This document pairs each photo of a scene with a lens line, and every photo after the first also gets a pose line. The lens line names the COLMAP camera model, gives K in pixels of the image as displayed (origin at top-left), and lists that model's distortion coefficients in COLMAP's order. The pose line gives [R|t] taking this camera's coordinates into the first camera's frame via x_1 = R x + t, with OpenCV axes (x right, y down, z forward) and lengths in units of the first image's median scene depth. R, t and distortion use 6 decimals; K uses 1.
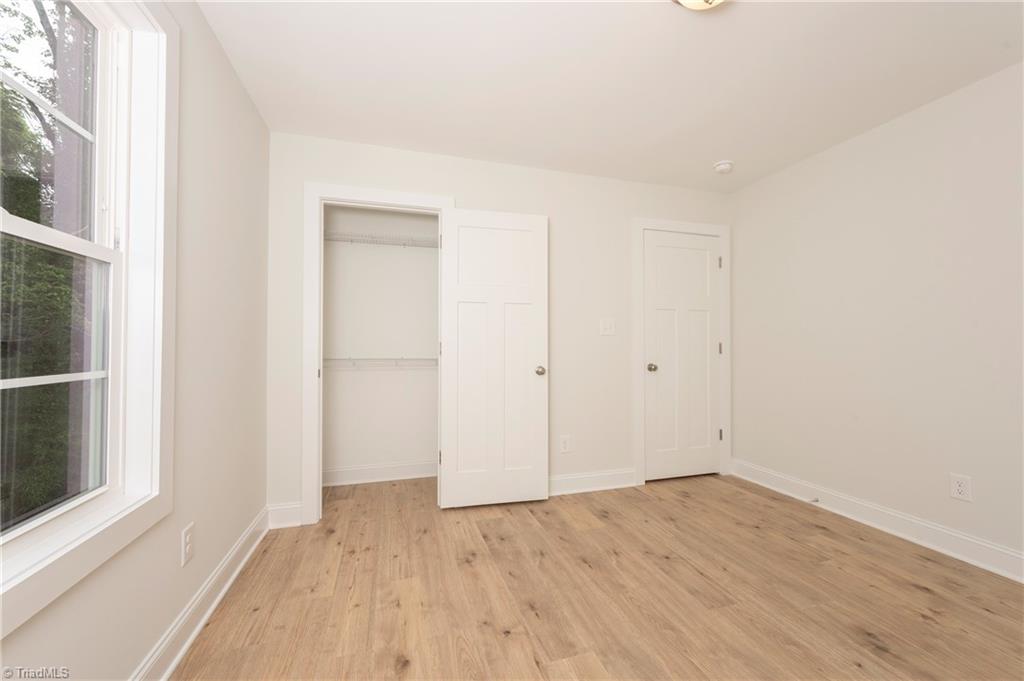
lens RADIAL K [[402.3, 0, 512.0], [0, 402.3, 340.5], [0, 0, 1]] dist [0.001445, -0.000415]
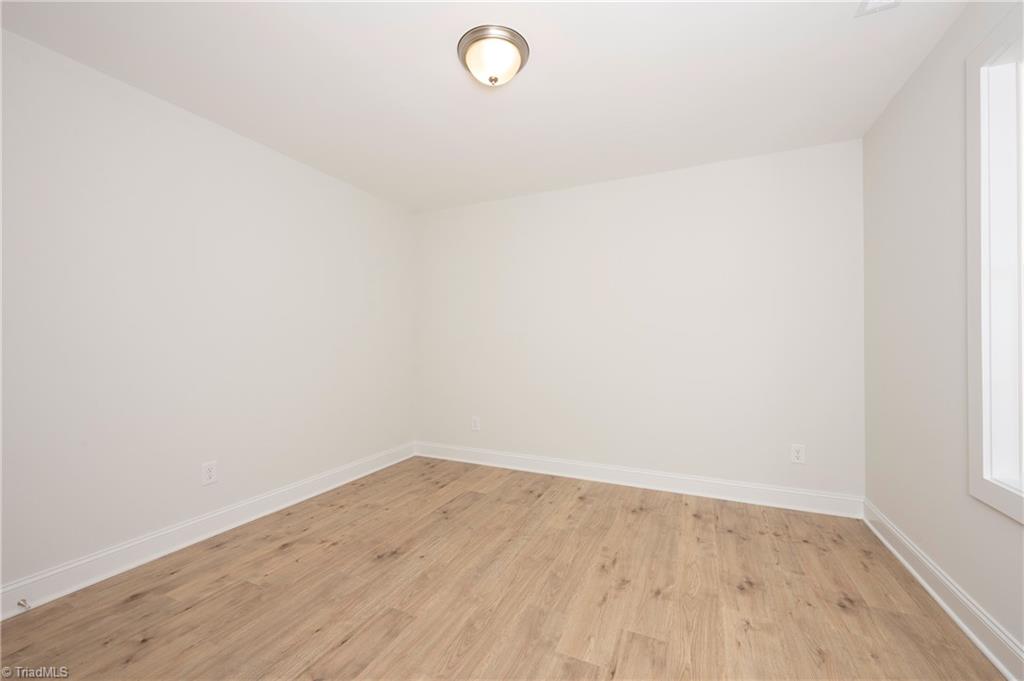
lens RADIAL K [[402.3, 0, 512.0], [0, 402.3, 340.5], [0, 0, 1]] dist [0.001445, -0.000415]
pose [[-0.743391, 0.006766, 0.668822, -0.330827], [-0.004345, 0.999879, -0.014945, 0.005525], [-0.668843, -0.014016, -0.743272, 1.517388]]
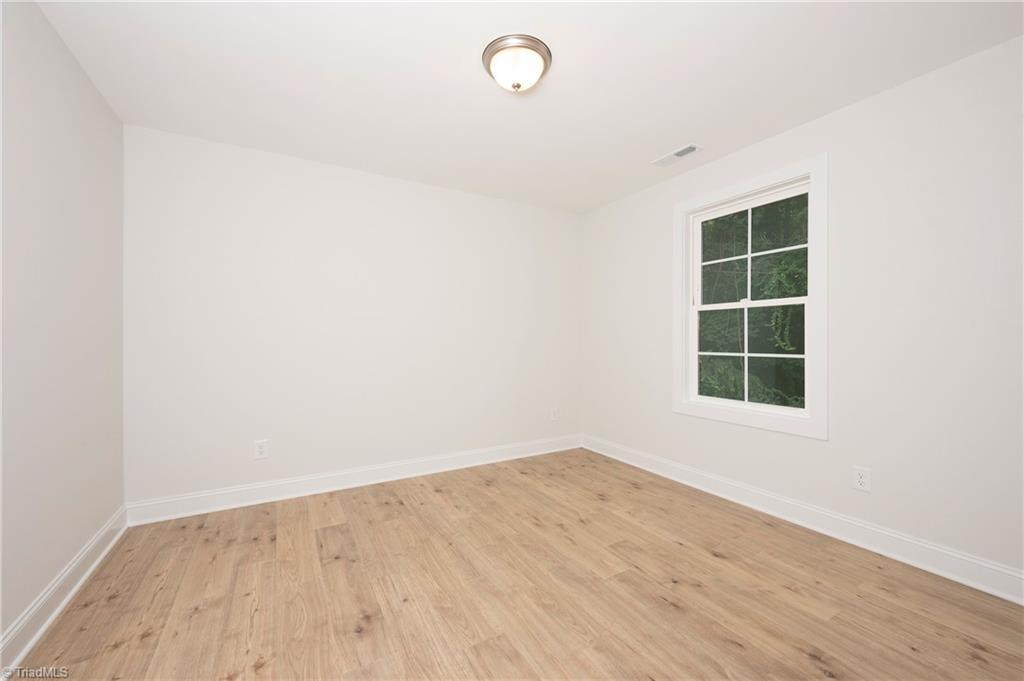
lens RADIAL K [[402.3, 0, 512.0], [0, 402.3, 340.5], [0, 0, 1]] dist [0.001445, -0.000415]
pose [[-0.973167, 0.003263, -0.230078, 0.652219], [0.005475, 0.999945, -0.008978, 0.007419], [0.230036, -0.009996, -0.973131, 1.824866]]
